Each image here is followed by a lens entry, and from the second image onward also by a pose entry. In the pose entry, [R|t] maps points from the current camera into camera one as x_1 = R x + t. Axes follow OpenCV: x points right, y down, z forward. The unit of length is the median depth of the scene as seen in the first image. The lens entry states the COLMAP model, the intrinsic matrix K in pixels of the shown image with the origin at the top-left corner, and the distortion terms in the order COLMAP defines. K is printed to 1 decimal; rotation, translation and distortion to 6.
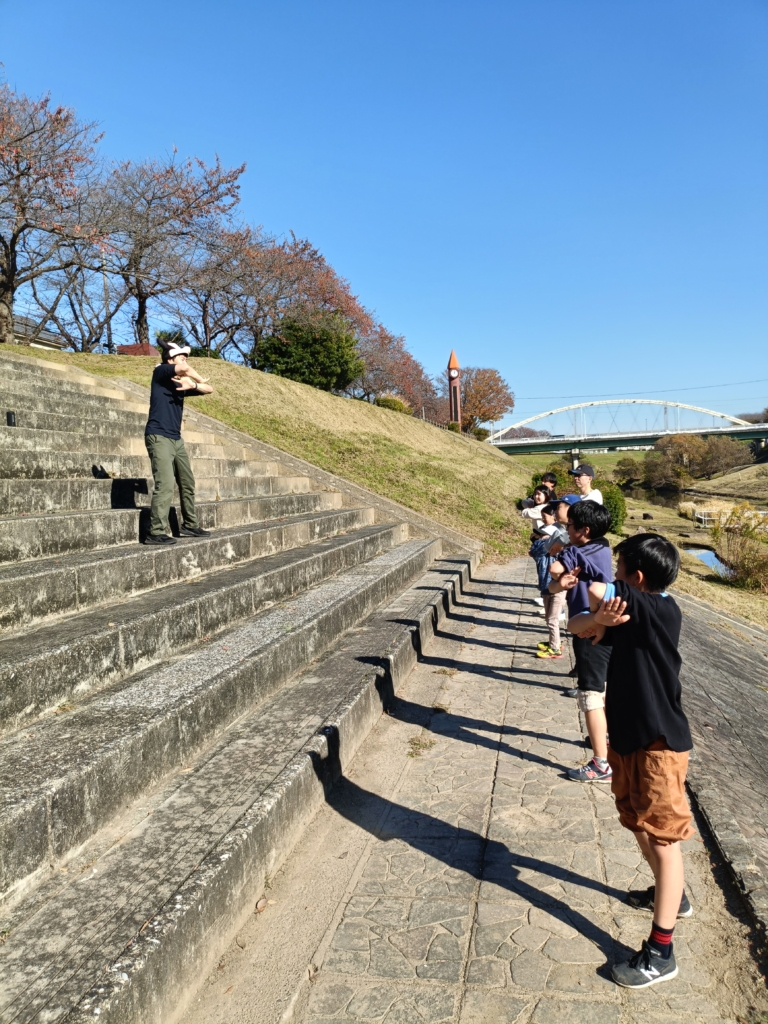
lens RADIAL K [[744.2, 0, 385.3], [0, 744.2, 512.0], [0, 0, 1]] dist [0.006214, 0.000347]
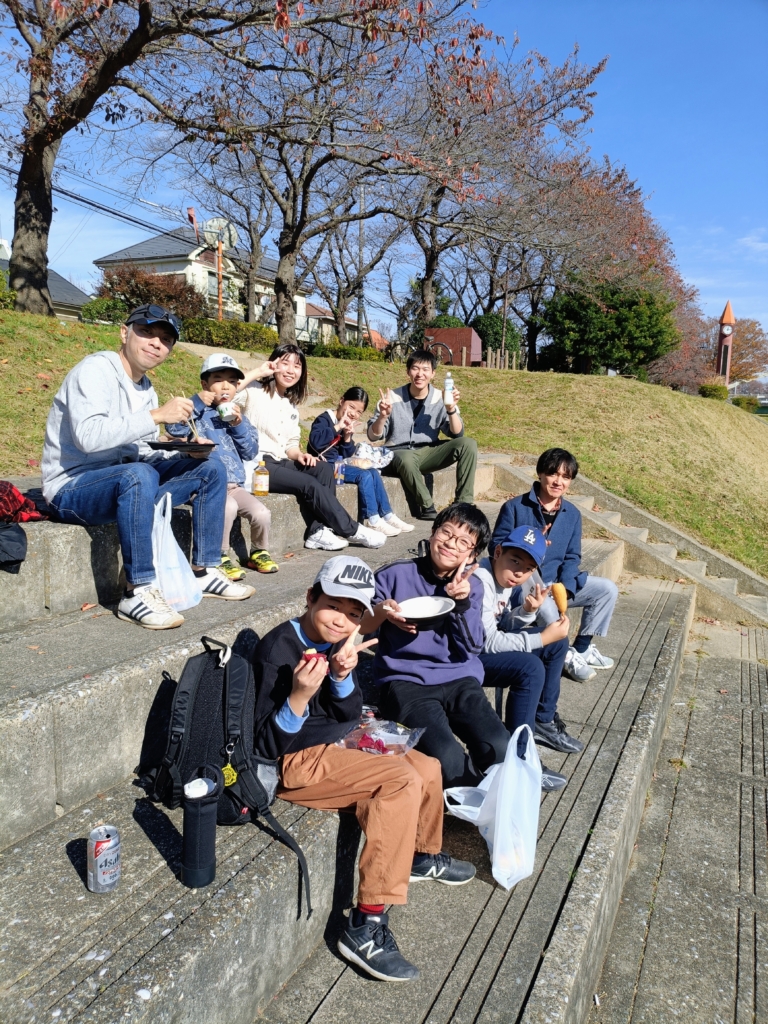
lens RADIAL K [[744.2, 0, 383.6], [0, 744.2, 511.4], [0, 0, 1]] dist [0.006214, 0.000347]
pose [[0.966844, 0.102639, -0.233834, -0.130750], [-0.082025, 0.991970, 0.096263, -0.068587], [0.241837, -0.073891, 0.967499, 0.171247]]
